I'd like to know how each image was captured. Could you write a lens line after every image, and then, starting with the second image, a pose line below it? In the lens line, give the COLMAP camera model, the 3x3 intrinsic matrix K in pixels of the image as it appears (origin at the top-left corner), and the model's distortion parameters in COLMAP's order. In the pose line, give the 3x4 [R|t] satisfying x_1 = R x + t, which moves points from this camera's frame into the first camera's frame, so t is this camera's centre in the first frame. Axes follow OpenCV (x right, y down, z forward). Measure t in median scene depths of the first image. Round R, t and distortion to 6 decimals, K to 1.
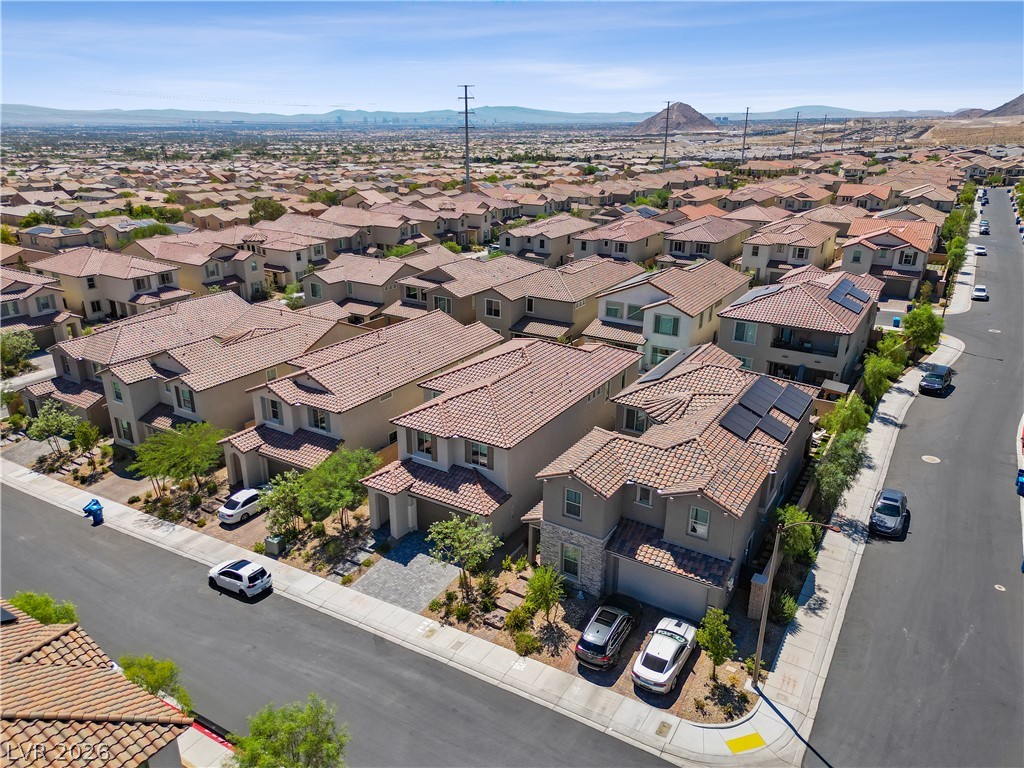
lens RADIAL K [[719.0, 0, 512.0], [0, 719.0, 384.0], [0, 0, 1]] dist [0.025705, -0.001994]
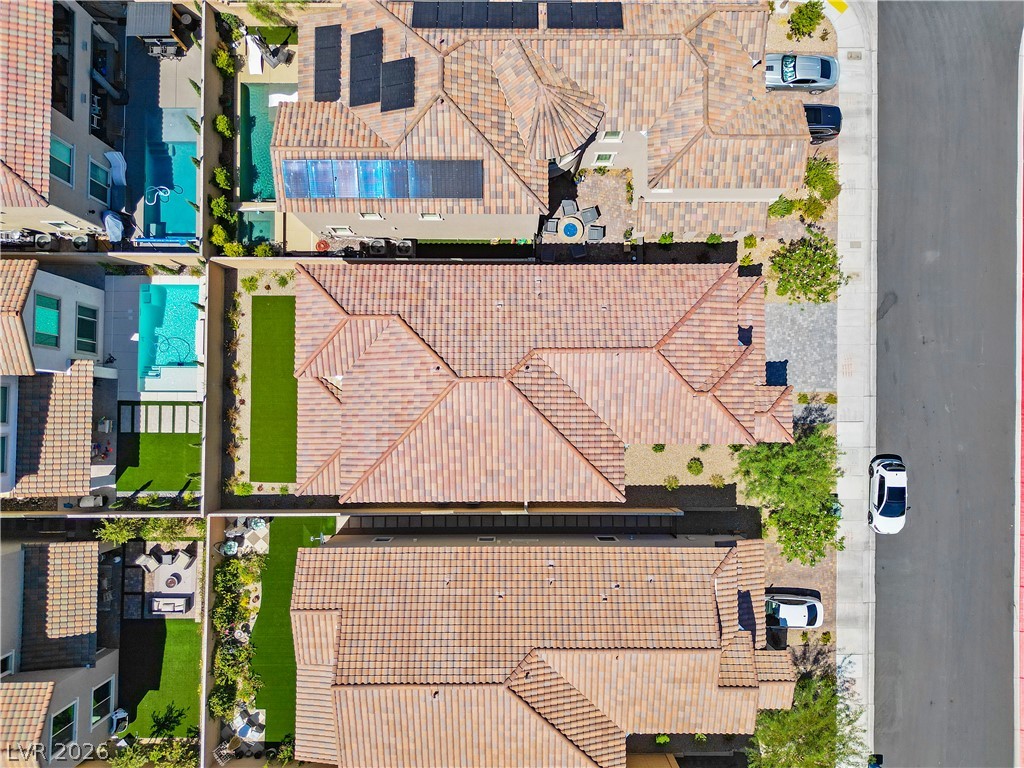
lens RADIAL K [[719.0, 0, 512.0], [0, 719.0, 384.0], [0, 0, 1]] dist [0.025705, -0.001994]
pose [[-0.525257, -0.850578, 0.024928, -0.005137], [0.287766, -0.149983, 0.945884, -0.784289], [-0.800809, 0.504005, 0.323547, 1.014271]]
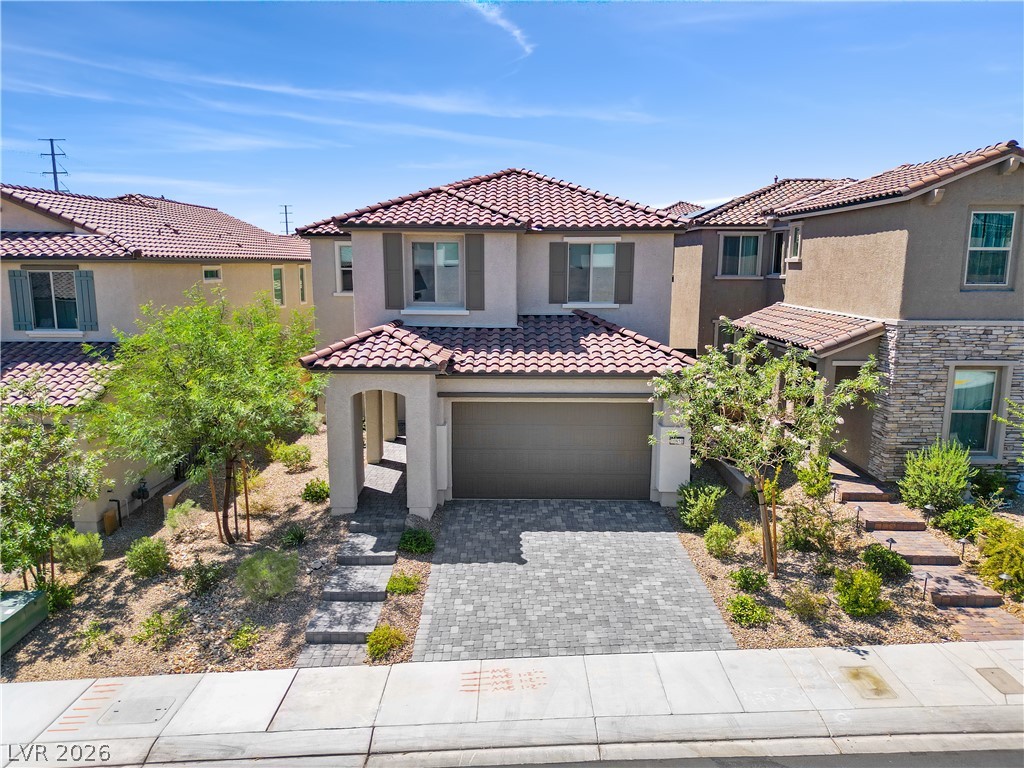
lens RADIAL K [[719.0, 0, 512.0], [0, 719.0, 384.0], [0, 0, 1]] dist [0.025705, -0.001994]
pose [[0.855139, -0.086065, 0.511204, -0.319367], [0.179765, 0.974165, -0.136702, 0.220255], [-0.486232, 0.208796, 0.848518, 0.715375]]
